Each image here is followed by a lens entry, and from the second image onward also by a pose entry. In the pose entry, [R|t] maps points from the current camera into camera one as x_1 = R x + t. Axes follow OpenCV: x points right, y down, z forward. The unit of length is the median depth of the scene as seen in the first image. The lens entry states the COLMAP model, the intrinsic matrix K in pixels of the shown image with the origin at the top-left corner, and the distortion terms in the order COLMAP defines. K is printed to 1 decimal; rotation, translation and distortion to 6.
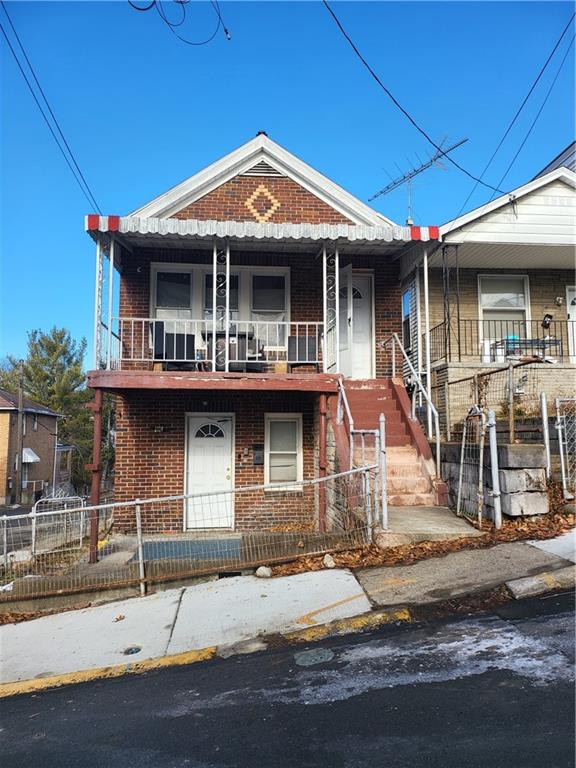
lens RADIAL K [[536.6, 0, 287.9], [0, 536.6, 383.0], [0, 0, 1]] dist [0.063975, -0.003793]
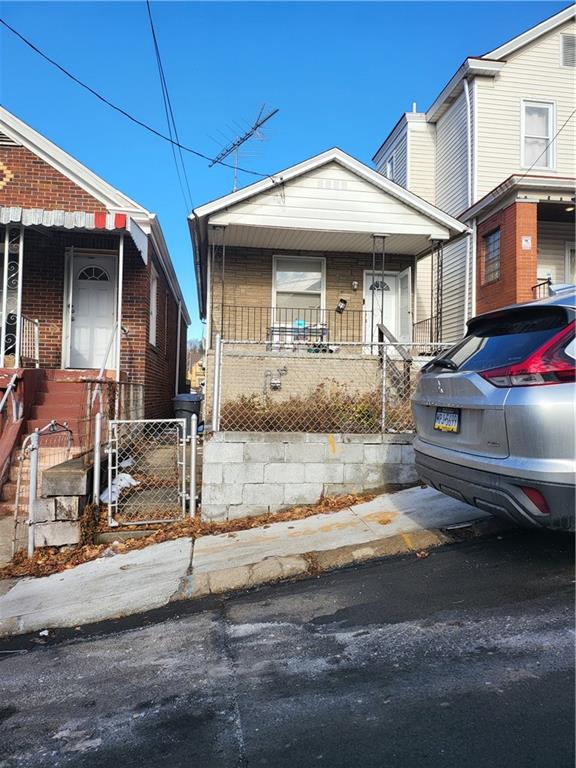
lens RADIAL K [[536.6, 0, 281.3], [0, 536.6, 361.6], [0, 0, 1]] dist [0.063975, -0.003793]
pose [[0.999511, 0.030782, 0.005529, 0.447586], [-0.031032, 0.998103, 0.053173, -0.075781], [-0.003881, -0.053318, 0.998570, 0.039386]]
